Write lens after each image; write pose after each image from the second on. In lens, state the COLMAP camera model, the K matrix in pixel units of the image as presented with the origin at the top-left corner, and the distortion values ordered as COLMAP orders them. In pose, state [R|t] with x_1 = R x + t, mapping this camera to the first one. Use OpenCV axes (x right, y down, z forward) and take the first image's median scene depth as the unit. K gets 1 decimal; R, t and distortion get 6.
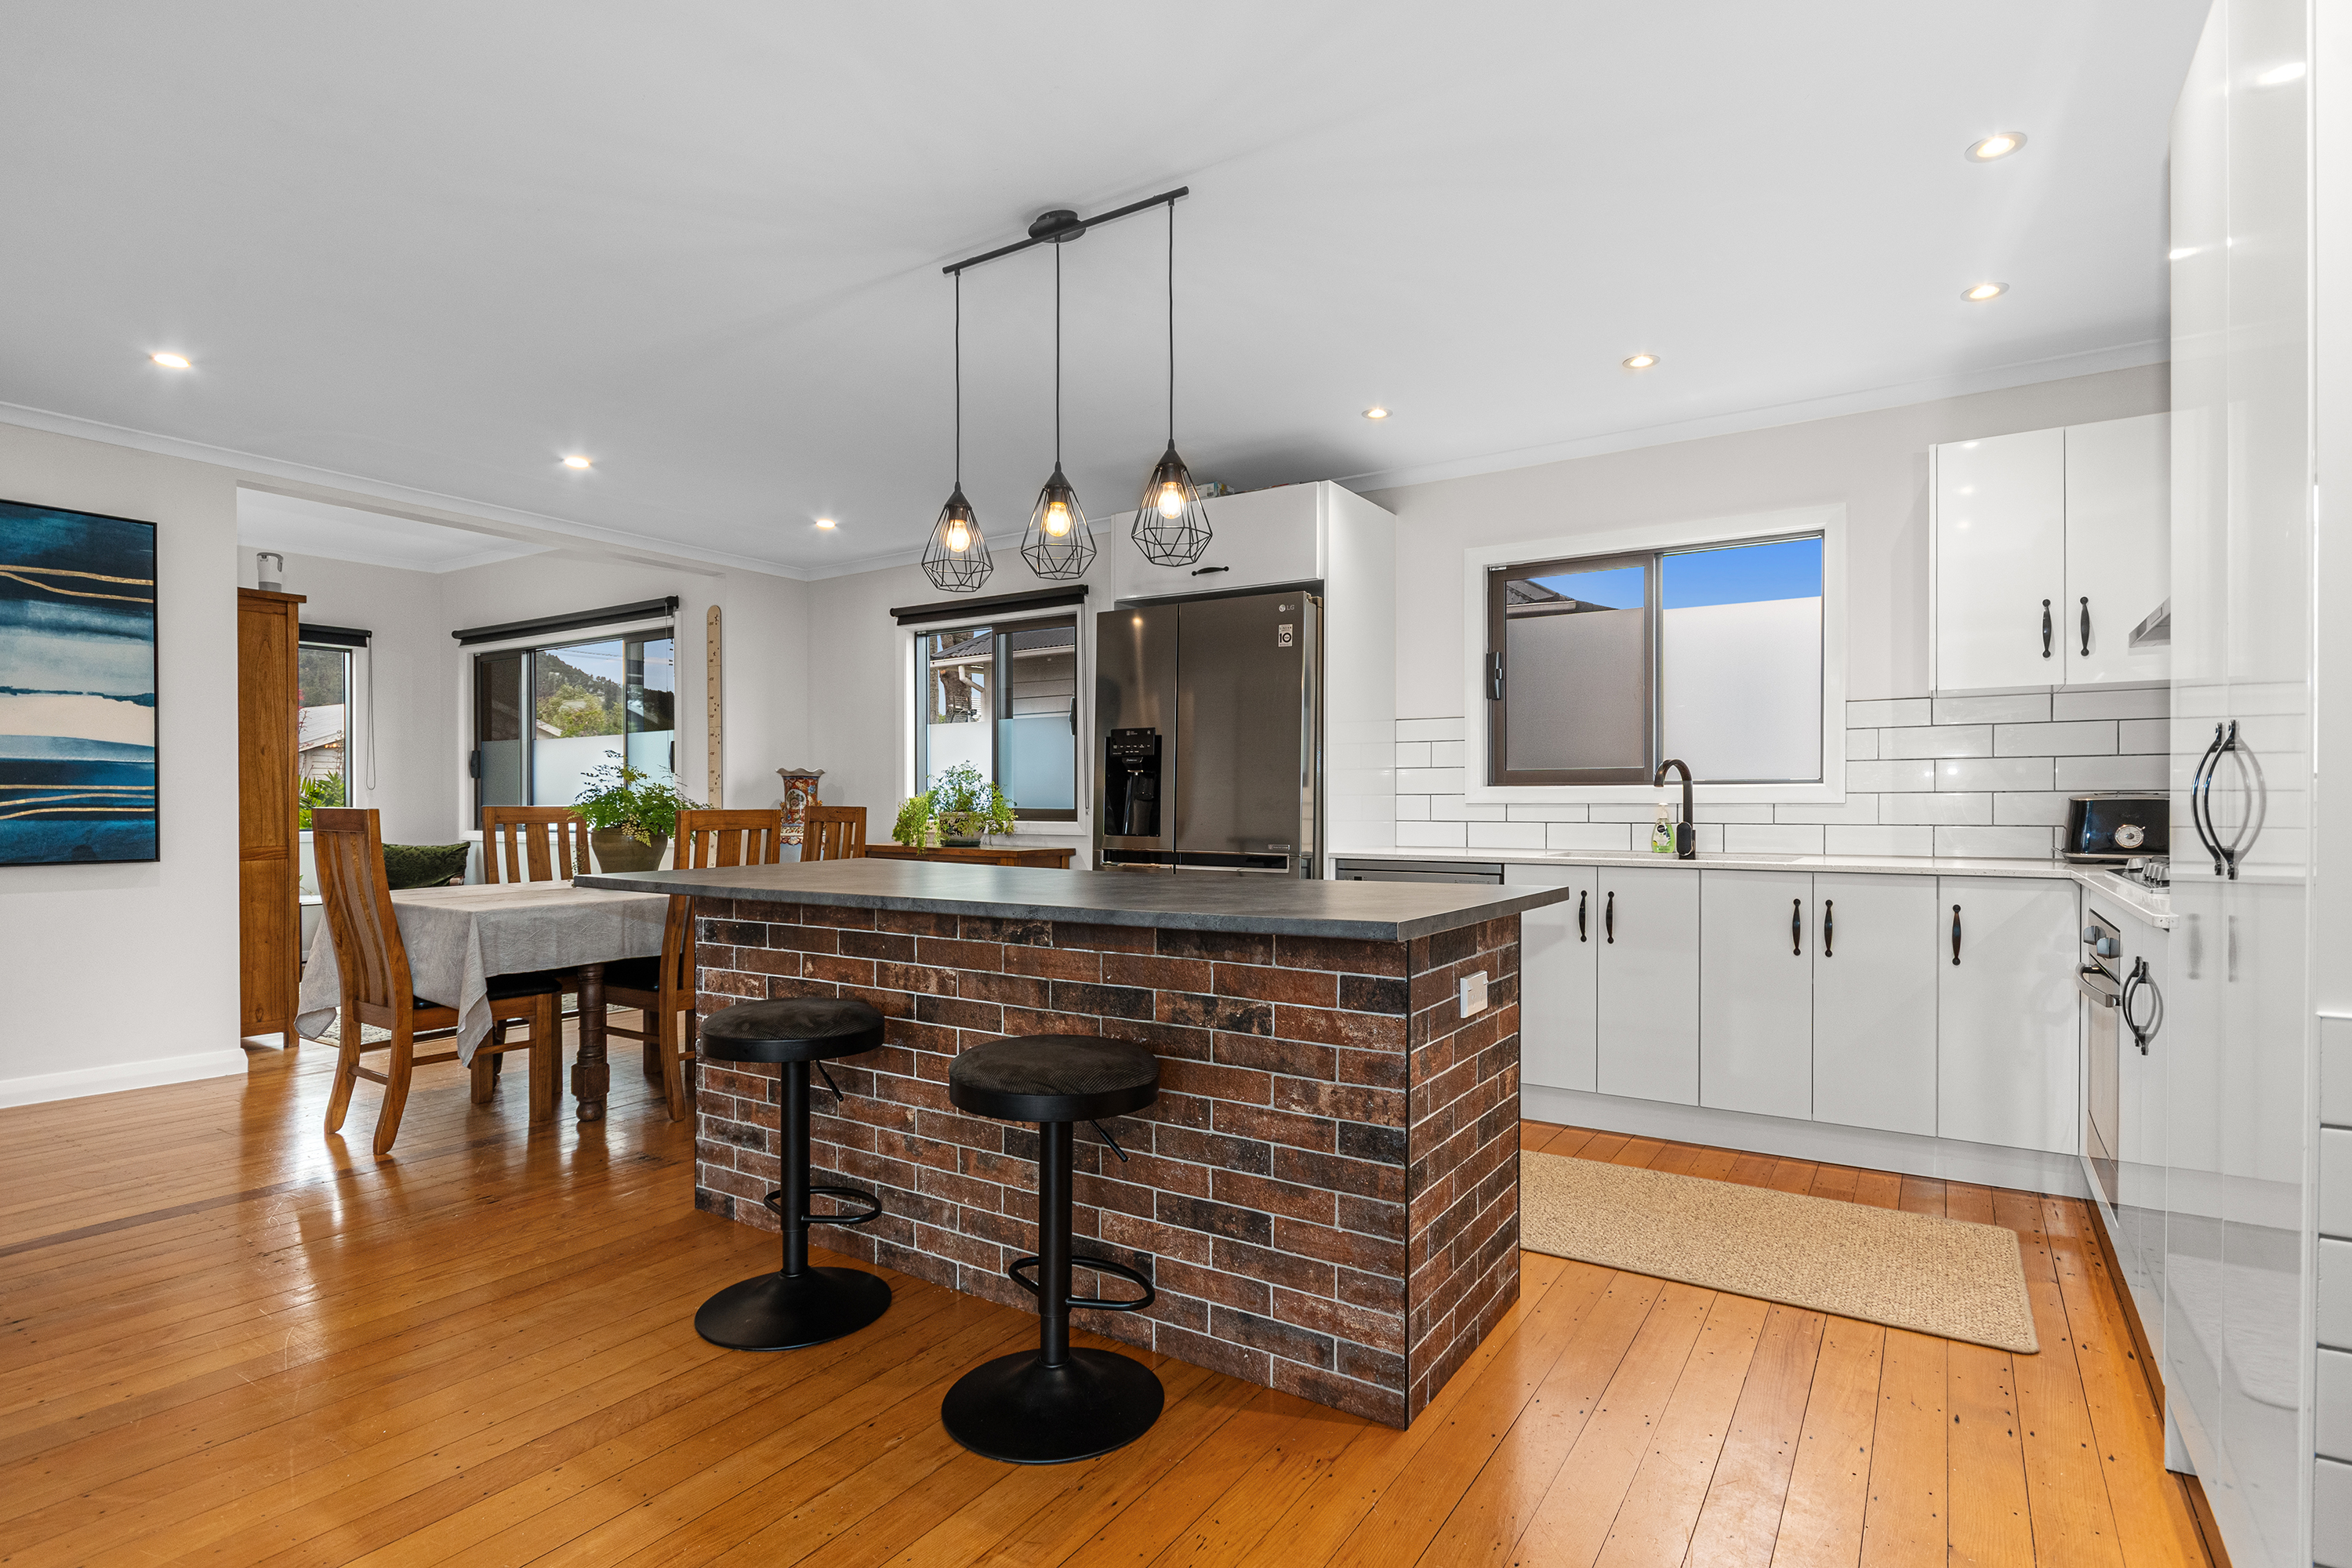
lens RADIAL K [[1156.9, 0, 1182.3], [0, 1156.9, 802.9], [0, 0, 1]] dist [0.004868, 0.000523]
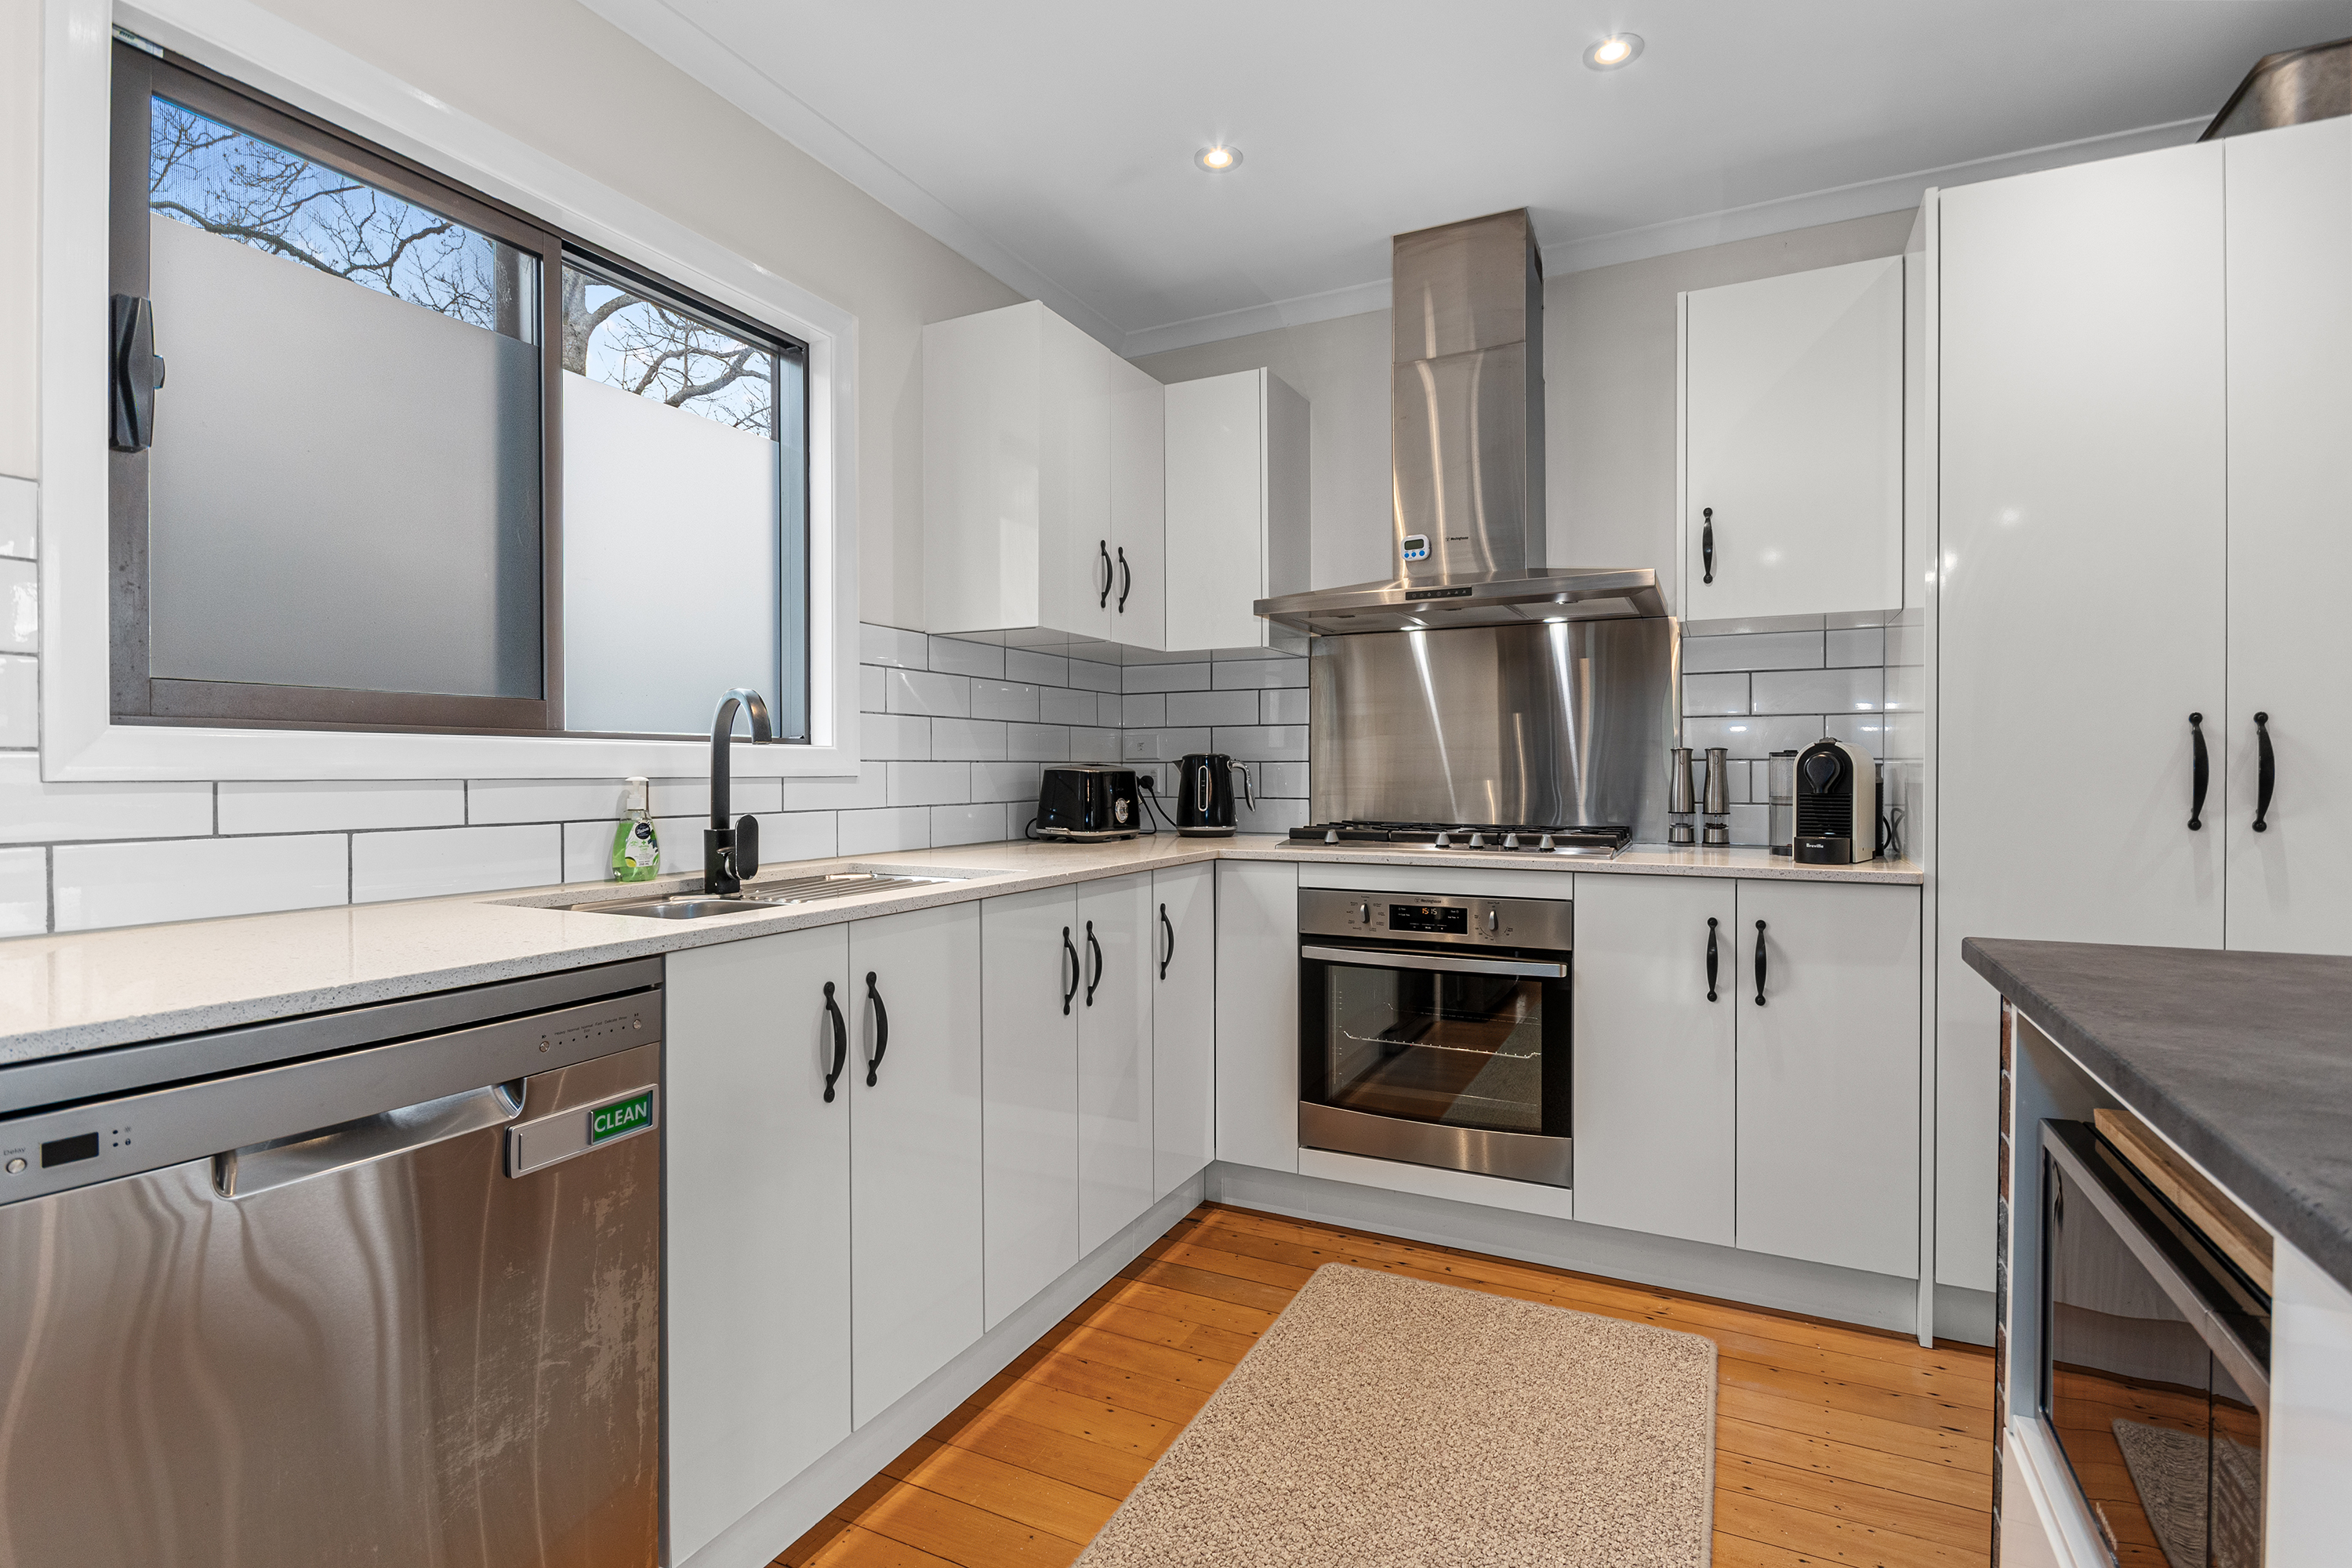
lens RADIAL K [[1114.2, 0, 1167.9], [0, 1114.2, 791.5], [0, 0, 1]] dist [-0.003159, -0.000129]
pose [[-0.092125, -0.020602, 0.995534, -0.092567], [-0.002799, 0.999787, 0.020431, -0.005347], [-0.995744, -0.000904, -0.092163, 1.137211]]
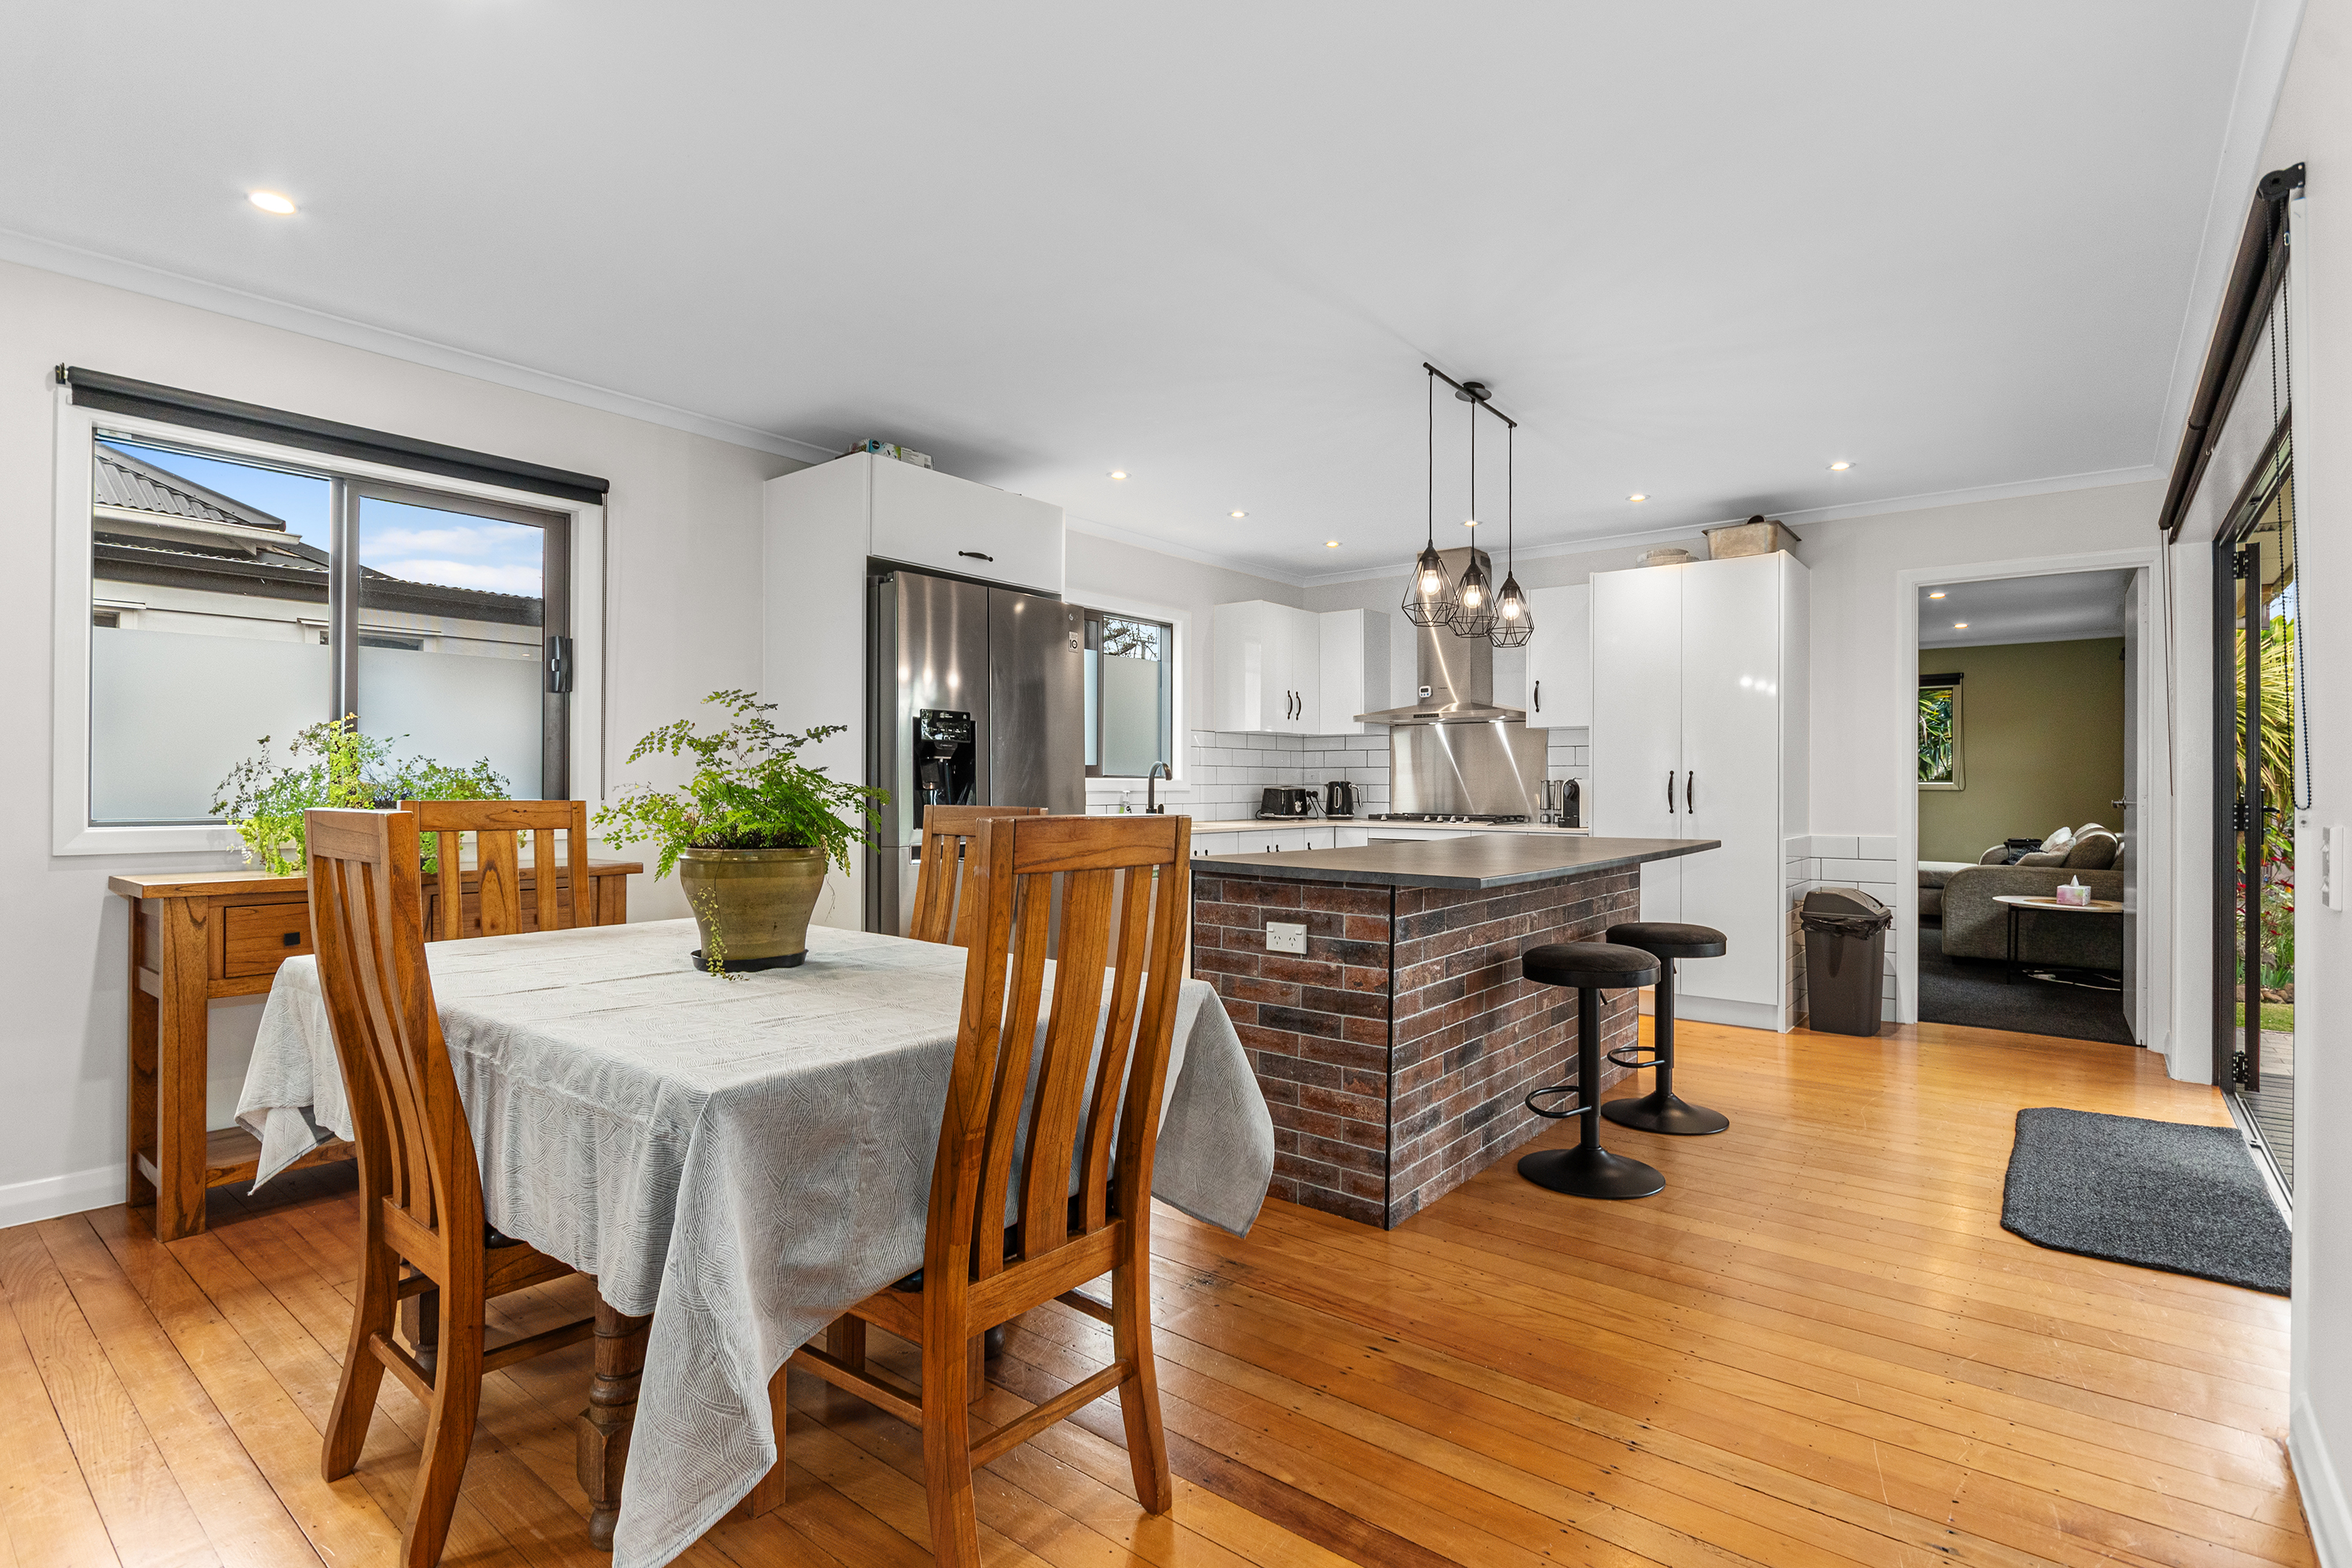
lens RADIAL K [[1114.2, 0, 1183.0], [0, 1114.2, 781.7], [0, 0, 1]] dist [-0.003159, -0.000129]
pose [[0.098742, 0.003893, 0.995105, -1.356682], [-0.004119, 0.999985, -0.003503, -0.009156], [-0.995105, -0.003753, 0.098757, 1.095754]]
